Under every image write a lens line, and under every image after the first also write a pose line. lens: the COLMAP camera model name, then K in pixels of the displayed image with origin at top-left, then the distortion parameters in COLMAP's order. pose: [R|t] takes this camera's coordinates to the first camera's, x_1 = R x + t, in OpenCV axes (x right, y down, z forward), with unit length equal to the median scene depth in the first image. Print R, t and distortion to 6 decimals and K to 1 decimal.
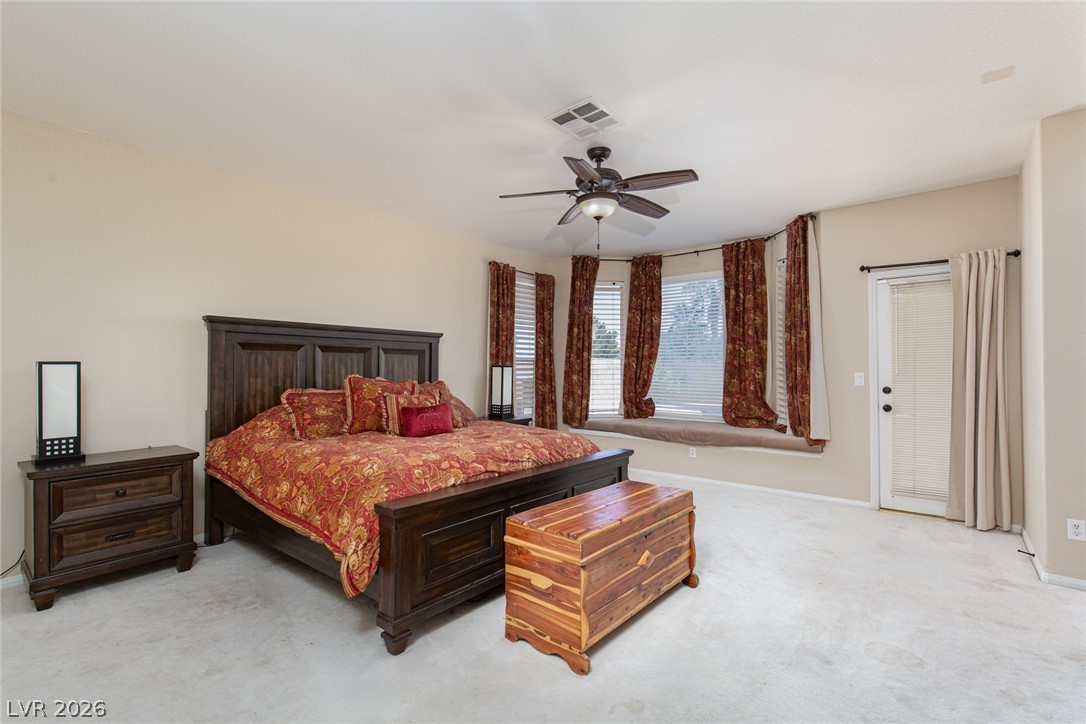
lens RADIAL K [[488.0, 0, 544.1], [0, 488.0, 364.3], [0, 0, 1]] dist [0.006541, -0.000752]
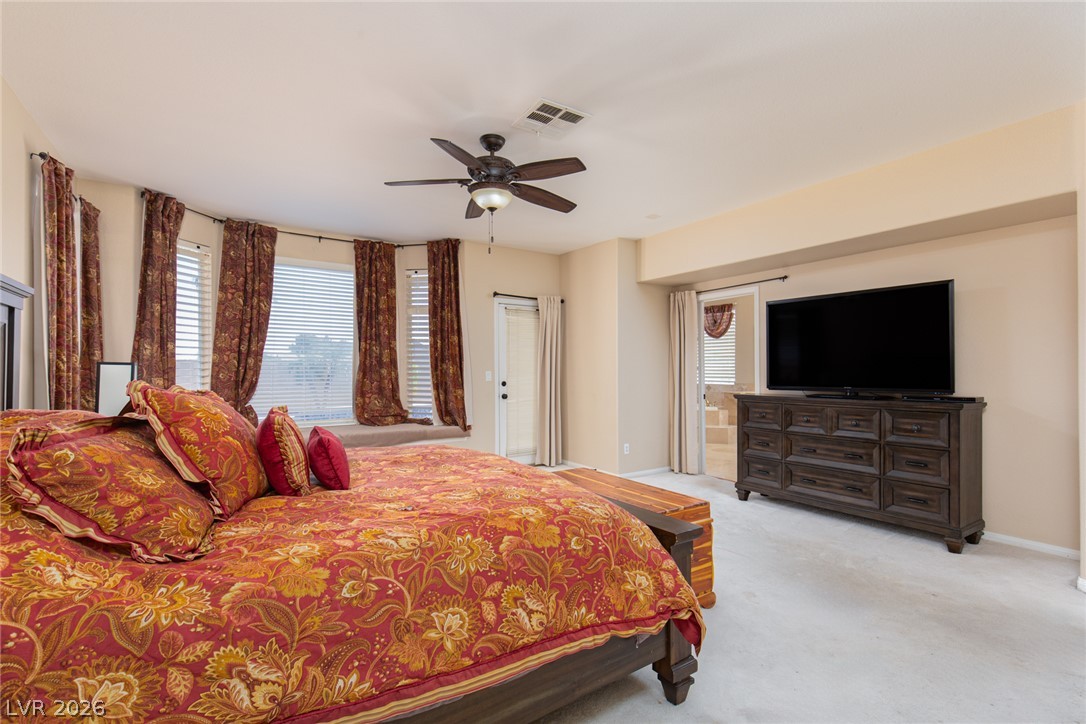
lens RADIAL K [[488.0, 0, 544.1], [0, 488.0, 364.3], [0, 0, 1]] dist [0.006541, -0.000752]
pose [[0.290819, 0.008198, 0.956743, -0.465145], [-0.009458, 0.999939, -0.005693, 0.003721], [-0.956731, -0.007393, 0.290878, 0.379925]]
